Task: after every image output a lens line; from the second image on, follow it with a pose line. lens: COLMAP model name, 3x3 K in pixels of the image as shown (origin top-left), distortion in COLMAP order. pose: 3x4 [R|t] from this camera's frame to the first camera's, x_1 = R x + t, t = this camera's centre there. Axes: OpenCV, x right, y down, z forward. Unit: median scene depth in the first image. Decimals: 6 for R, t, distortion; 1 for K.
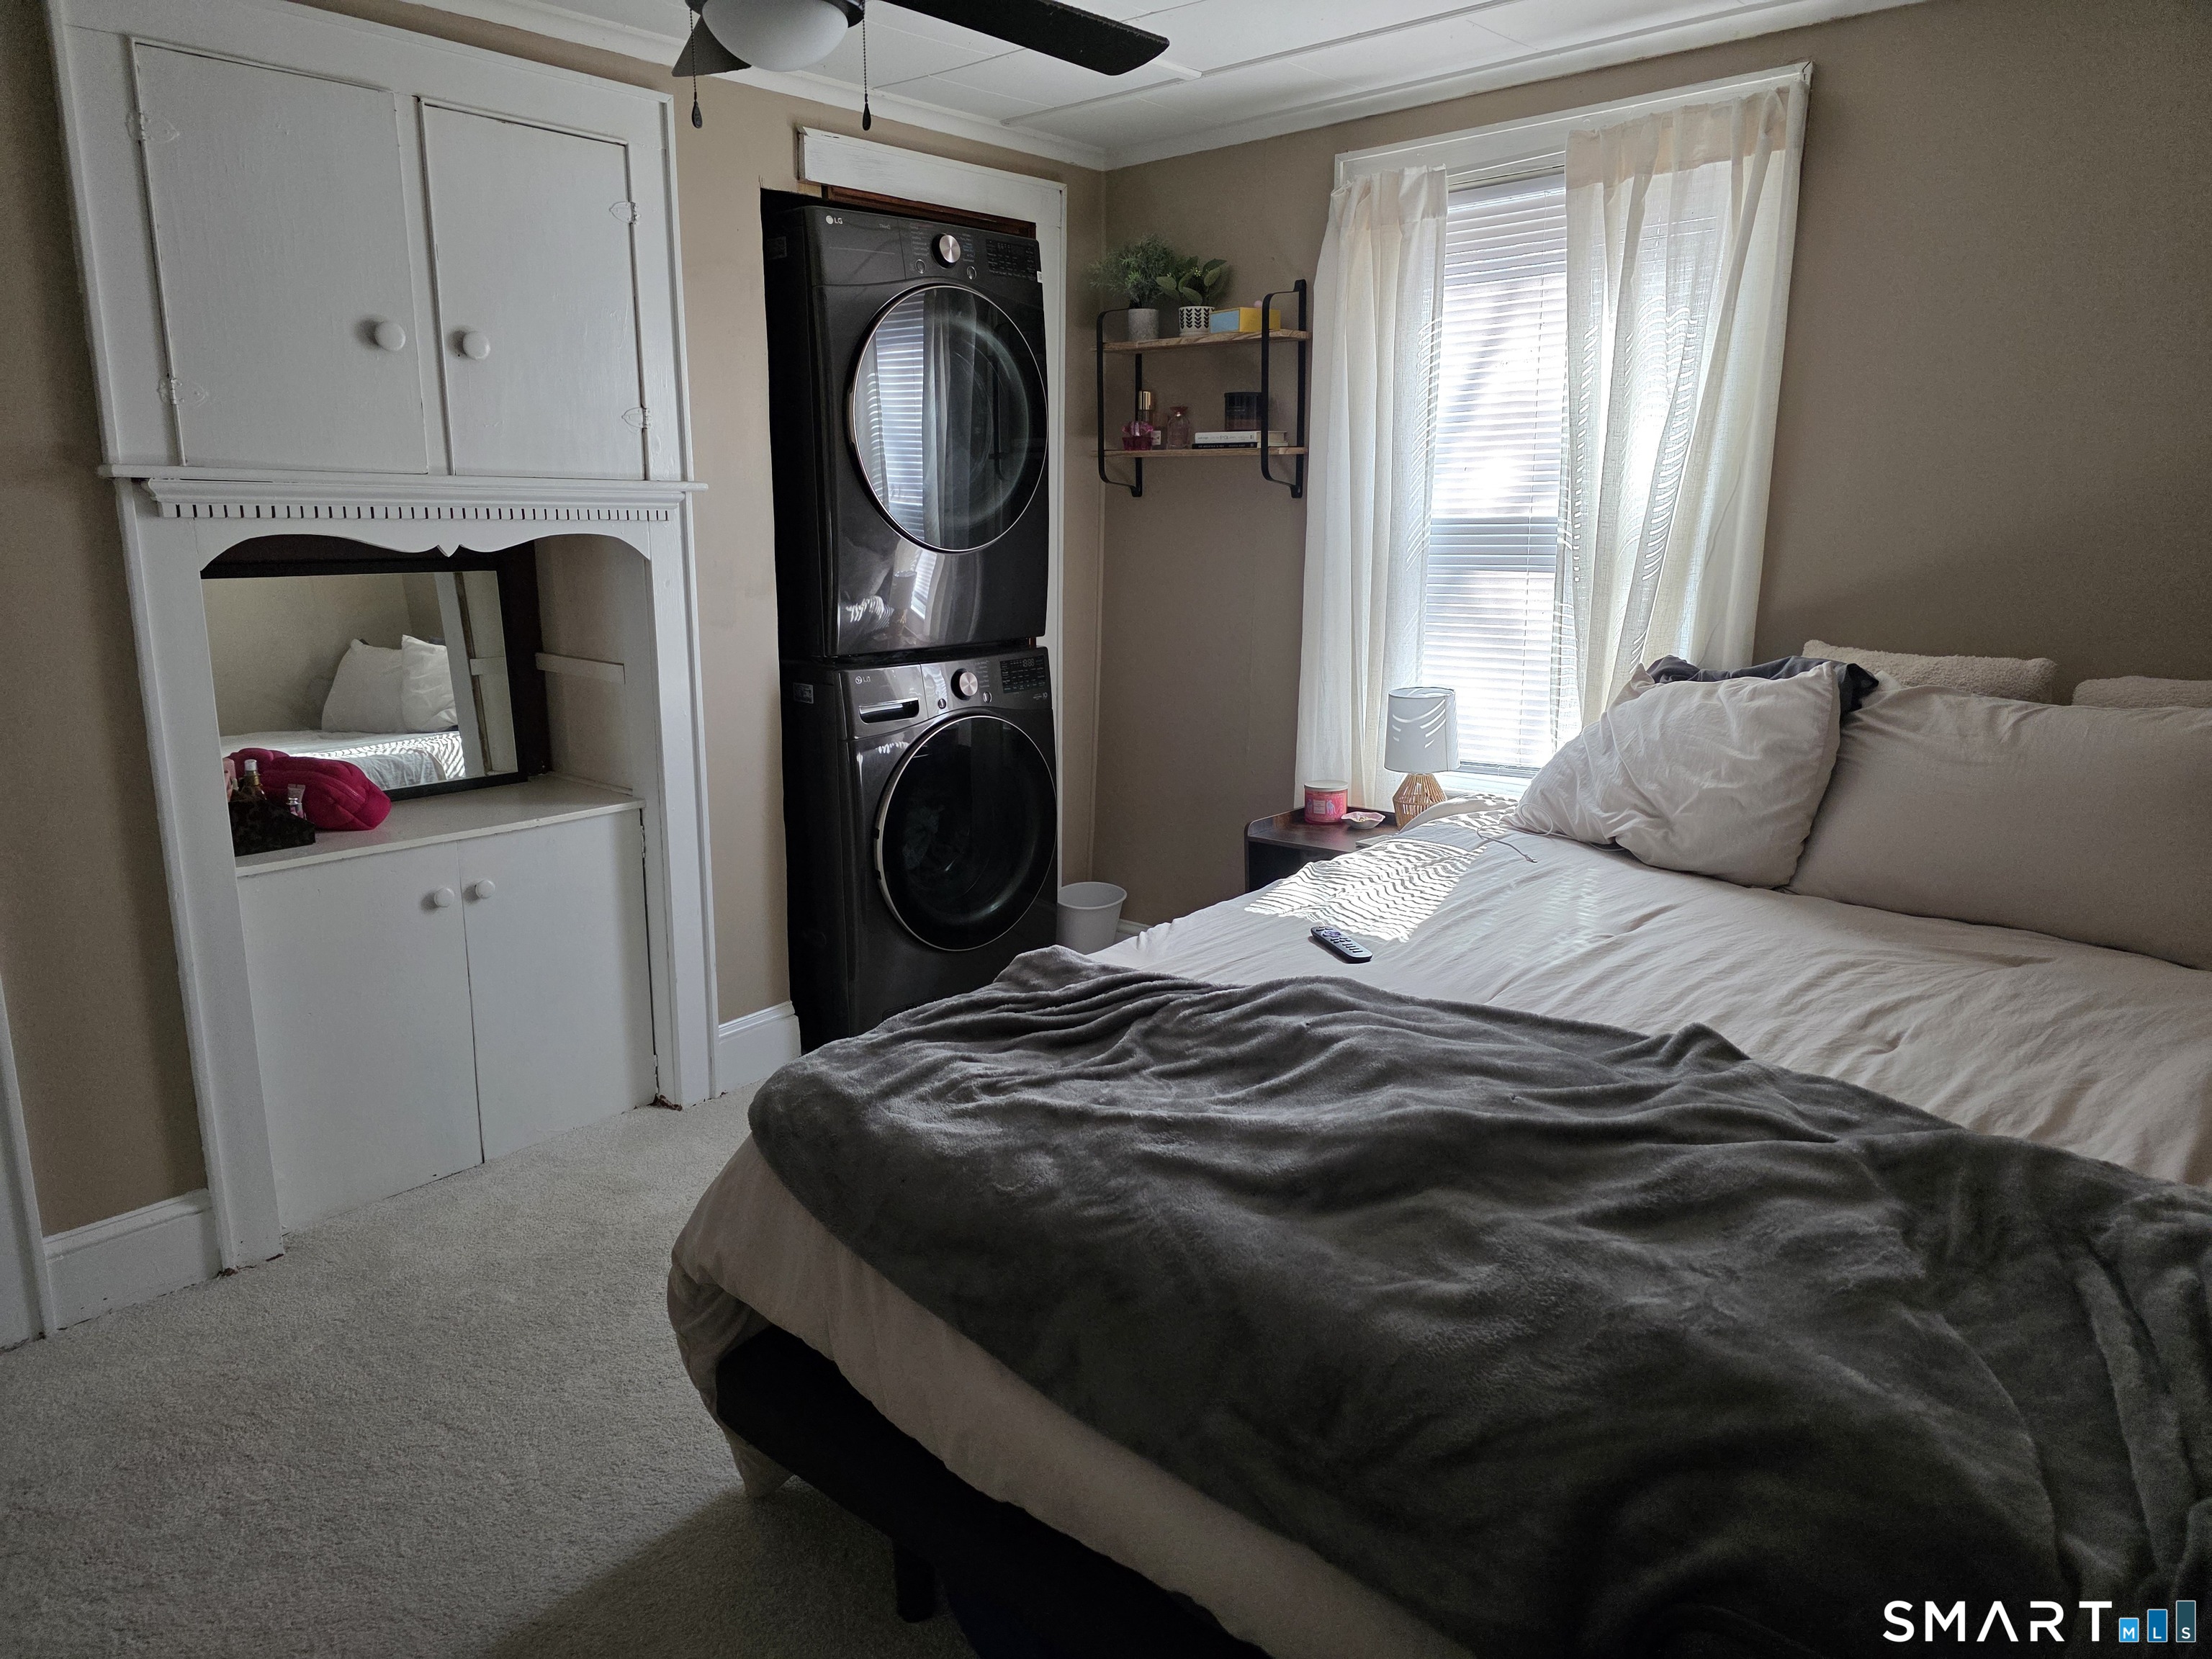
lens RADIAL K [[1482.0, 0, 1087.3], [0, 1482.0, 861.7], [0, 0, 1]] dist [0.064760, -0.063789]
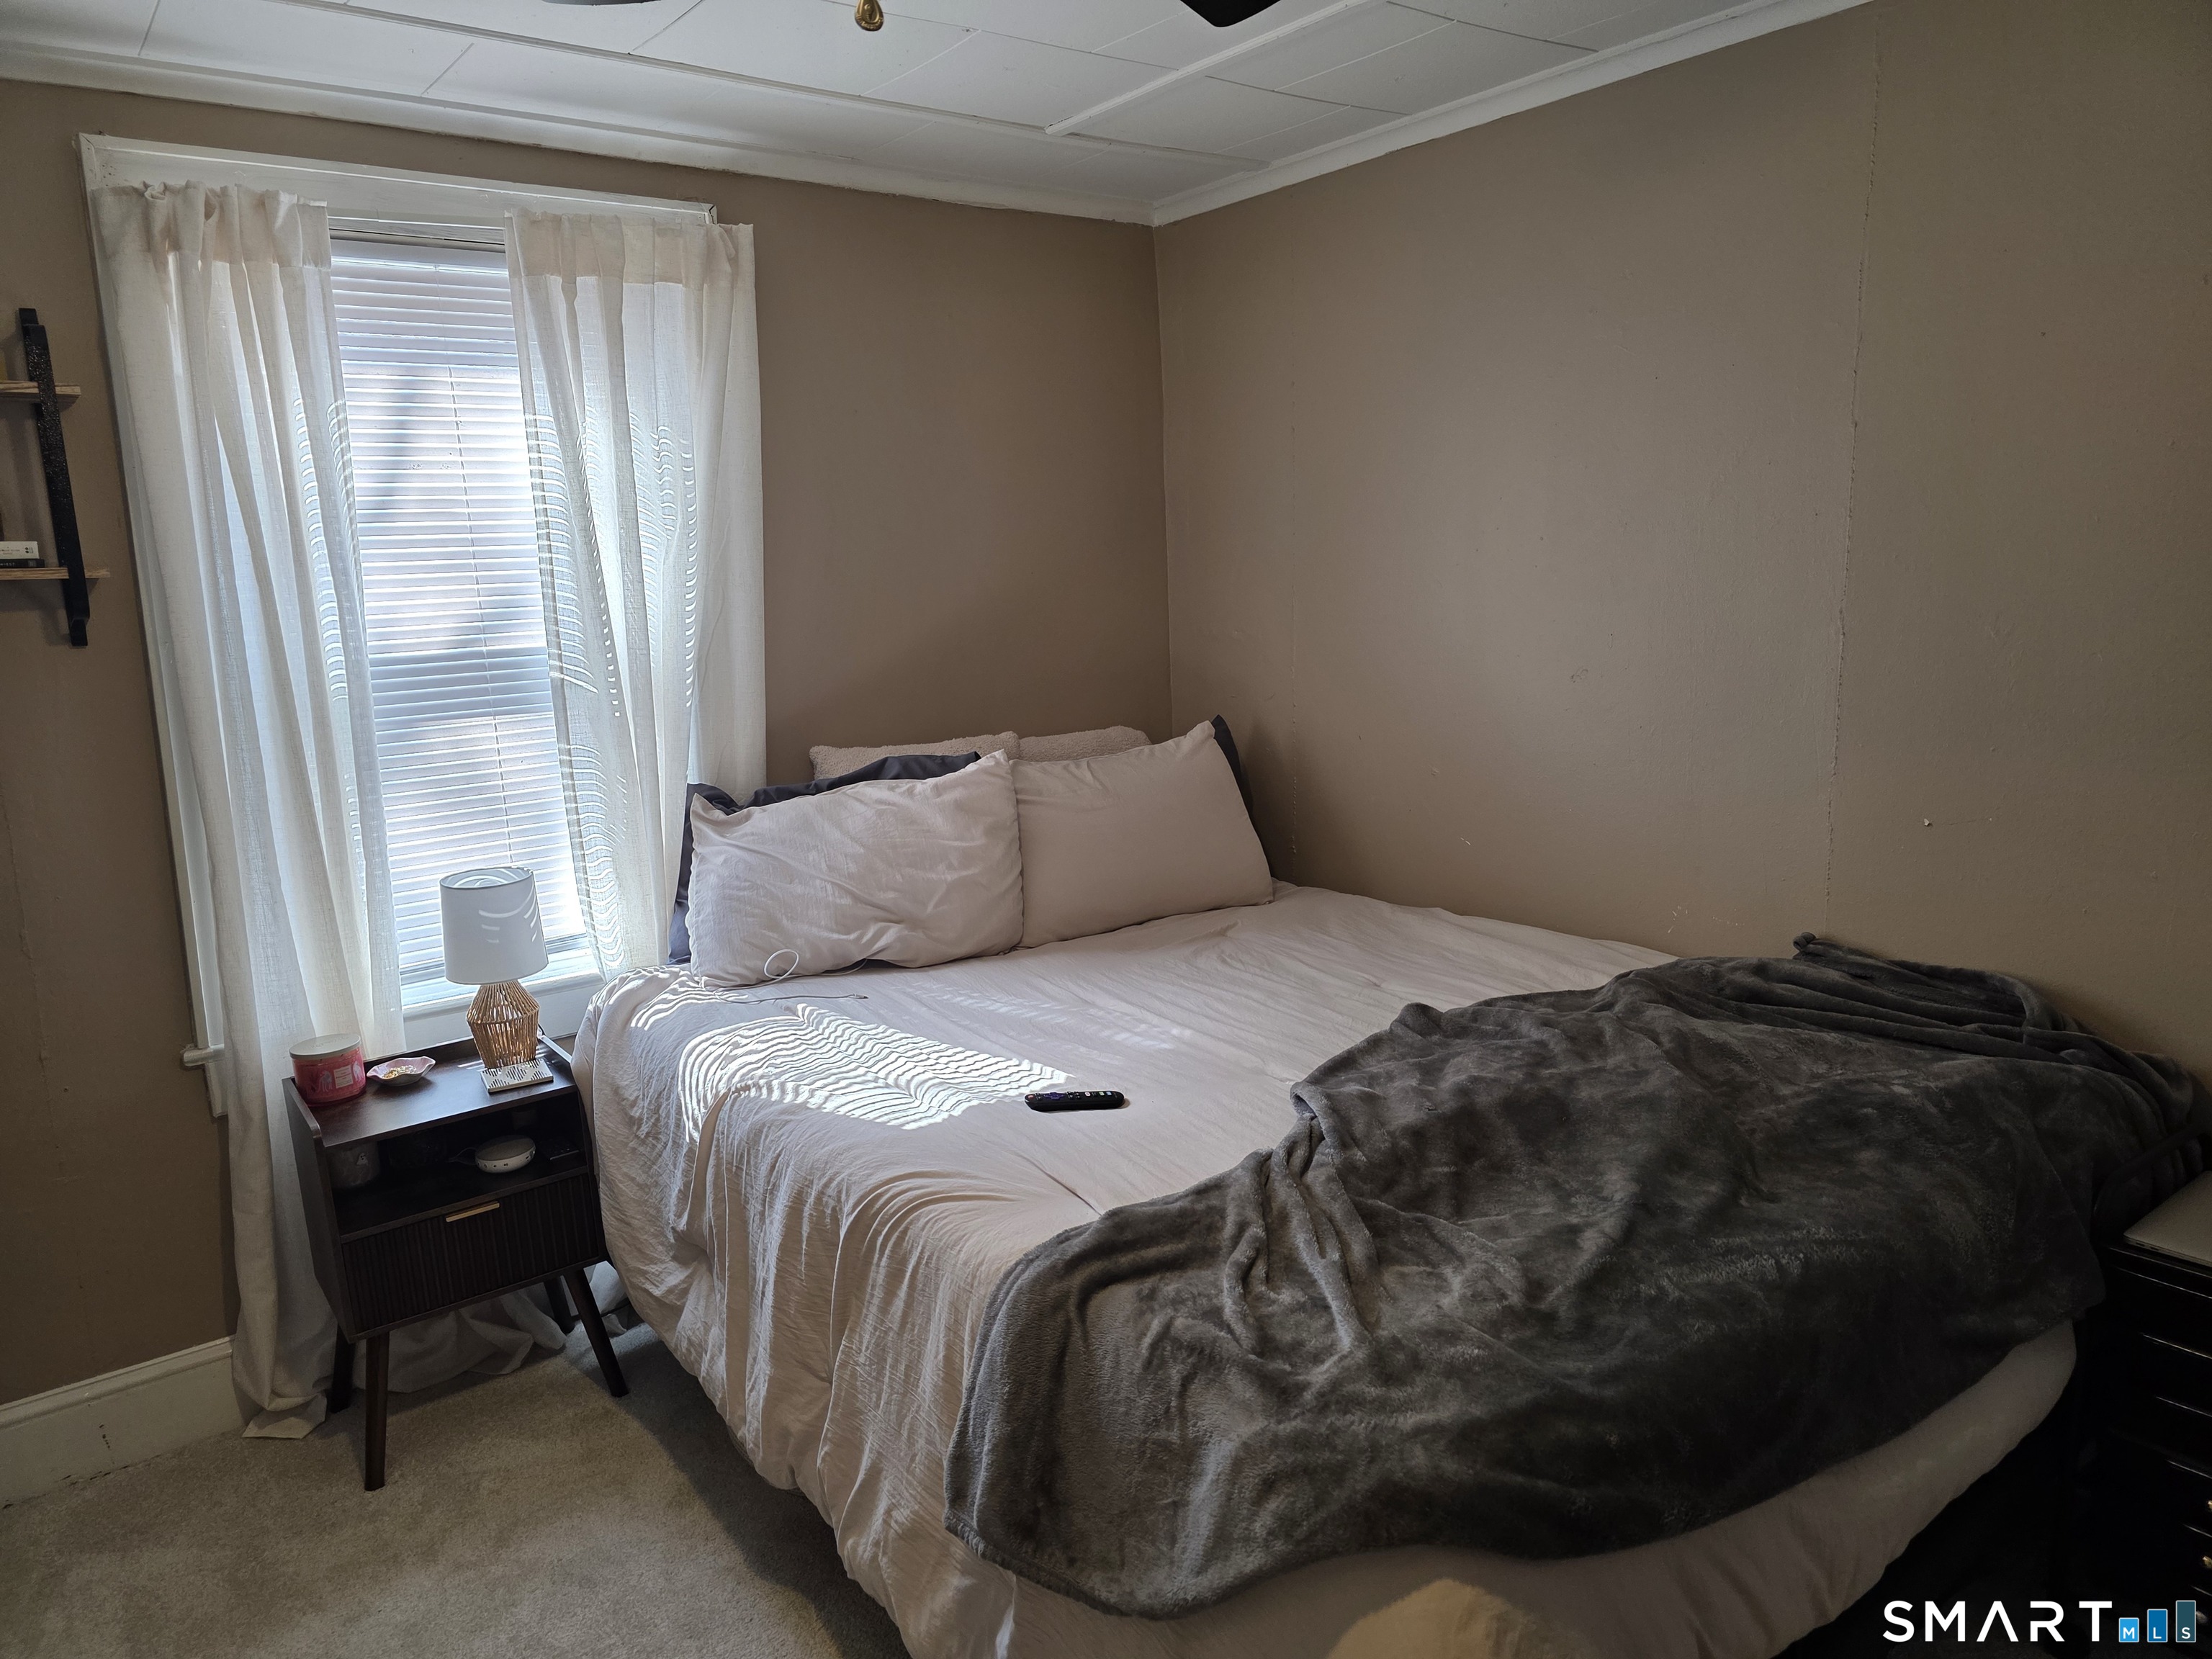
lens RADIAL K [[1476.0, 0, 1101.4], [0, 1476.0, 859.4], [0, 0, 1]] dist [0.064363, -0.053551]
pose [[0.194997, -0.183889, 0.963411, -0.529386], [0.273421, 0.953519, 0.126660, -0.153463], [-0.941922, 0.238718, 0.236212, 0.594864]]
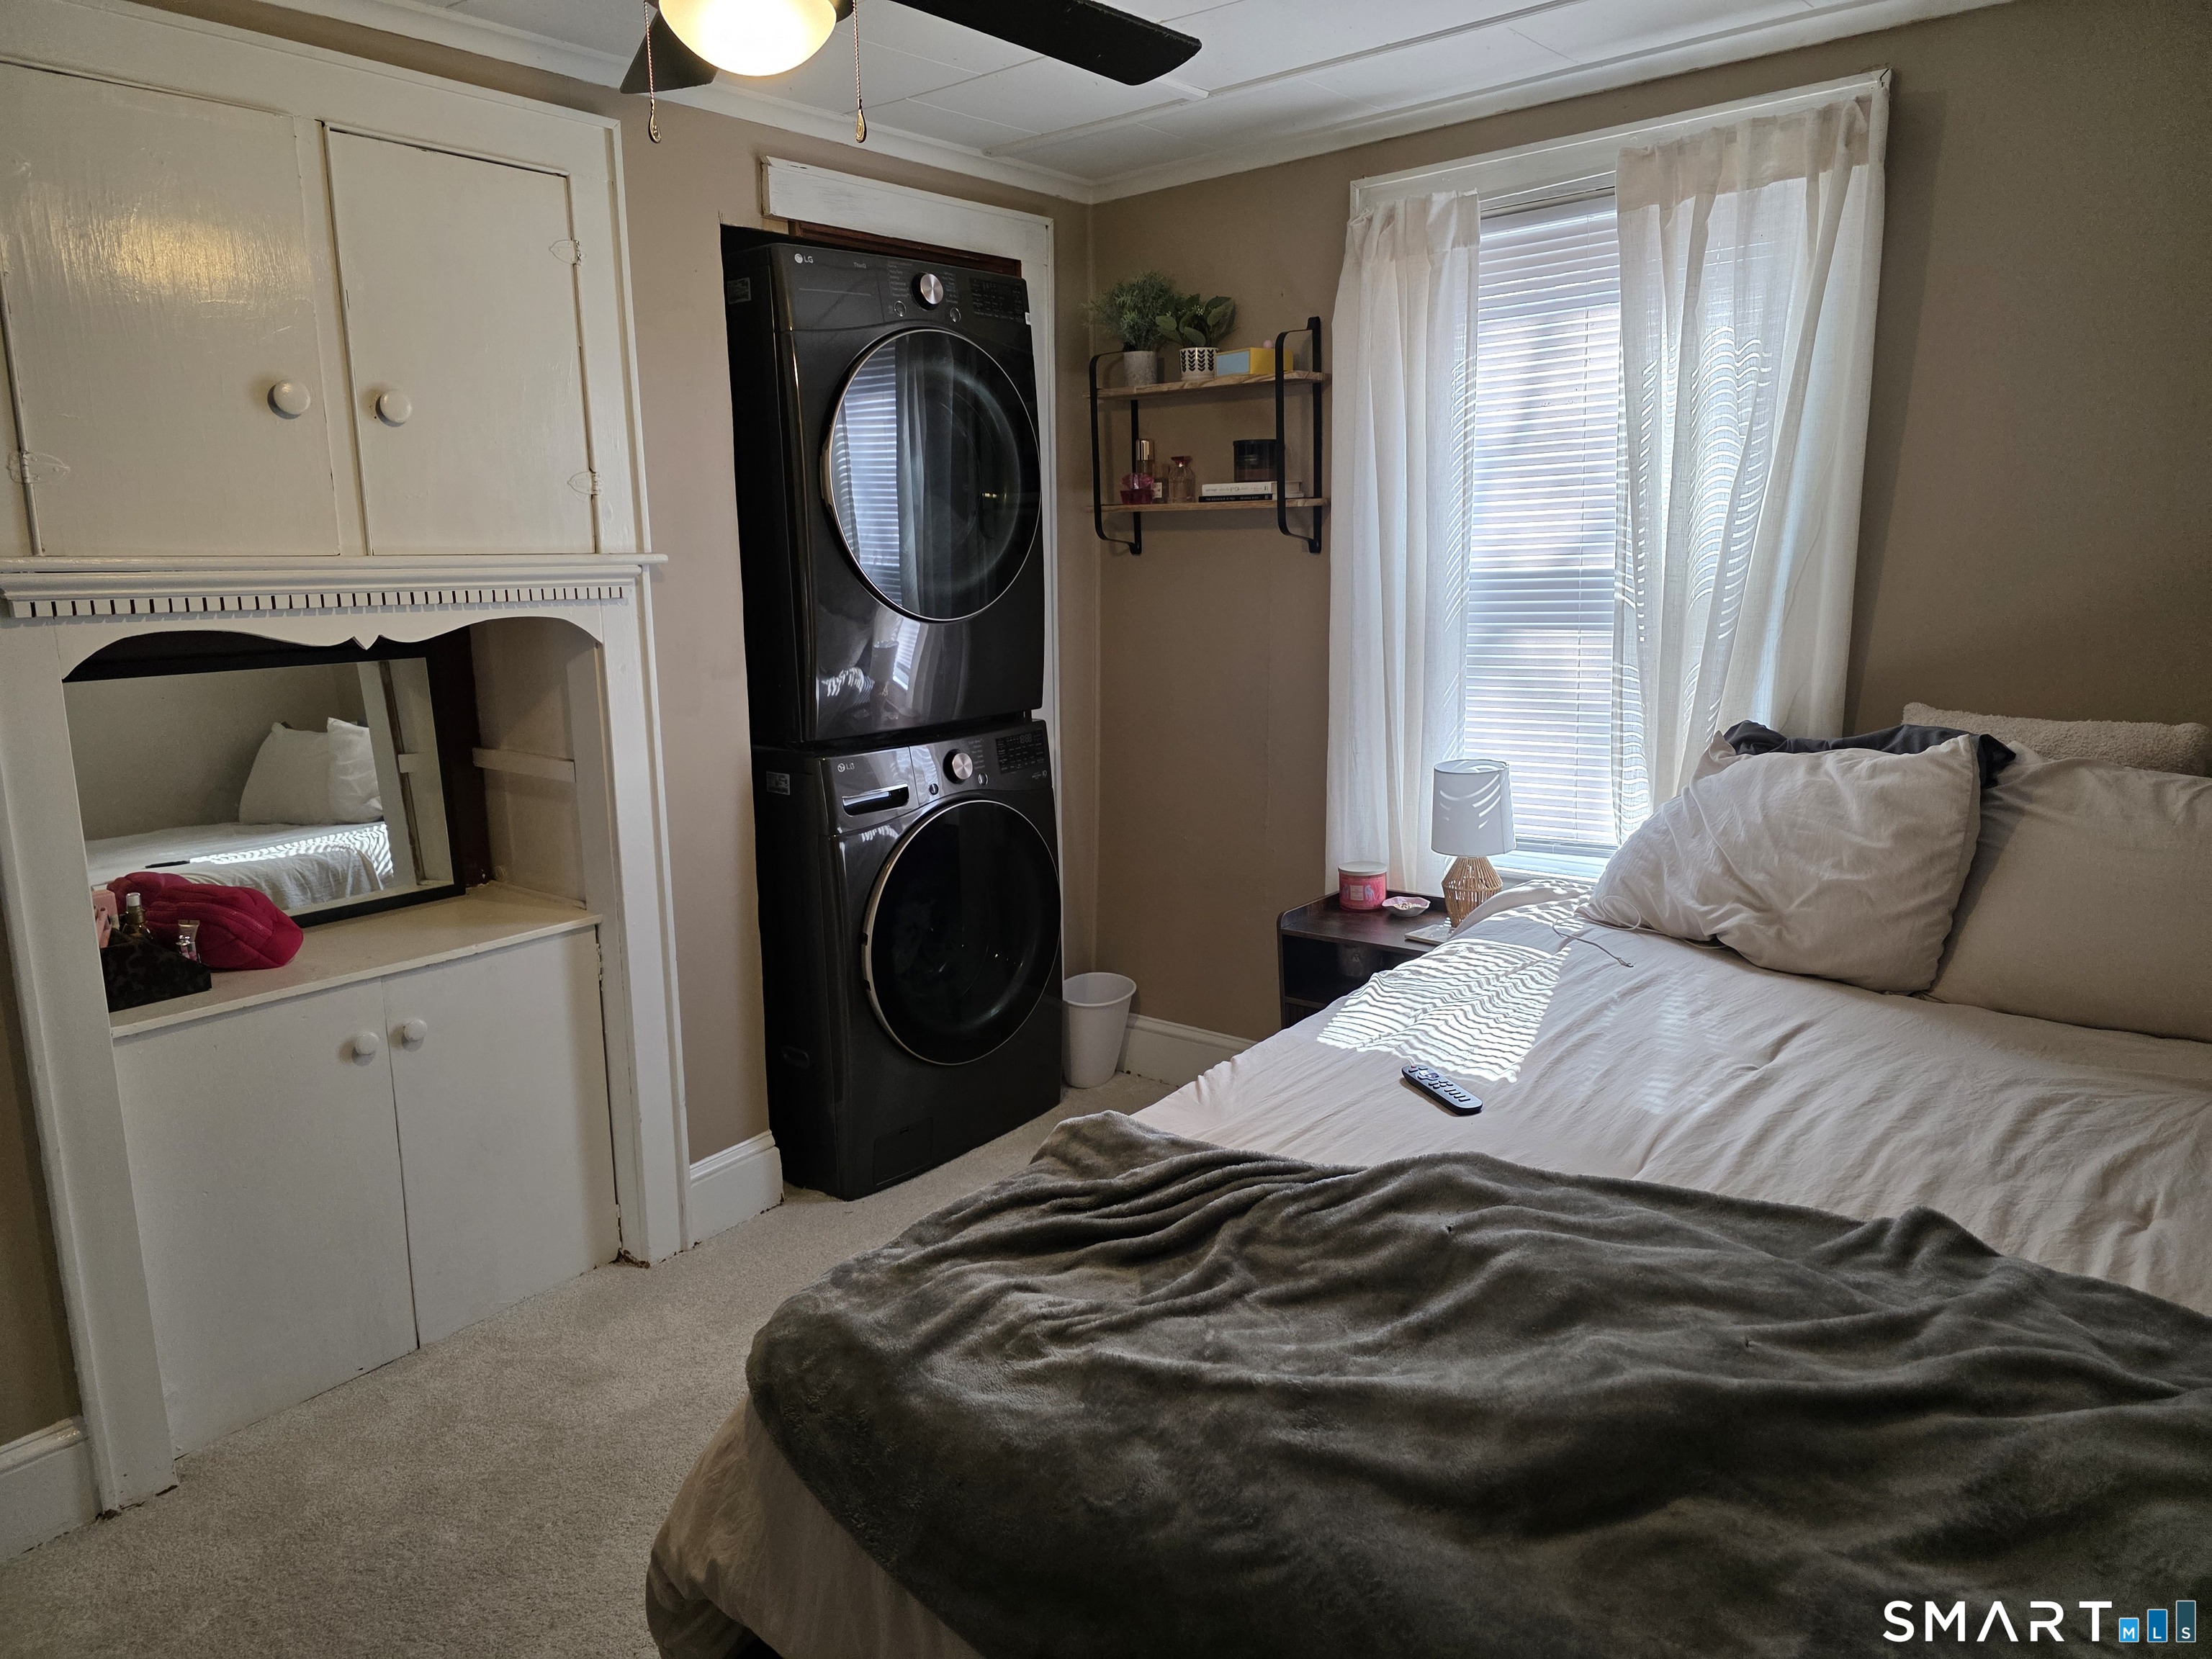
lens RADIAL K [[1475.0, 0, 1088.3], [0, 1475.0, 852.3], [0, 0, 1]] dist [0.057324, -0.055653]
pose [[0.999075, -0.027920, 0.032692, -0.042169], [0.028907, 0.999128, -0.030125, -0.047179], [-0.031823, 0.031042, 0.999011, 0.130703]]
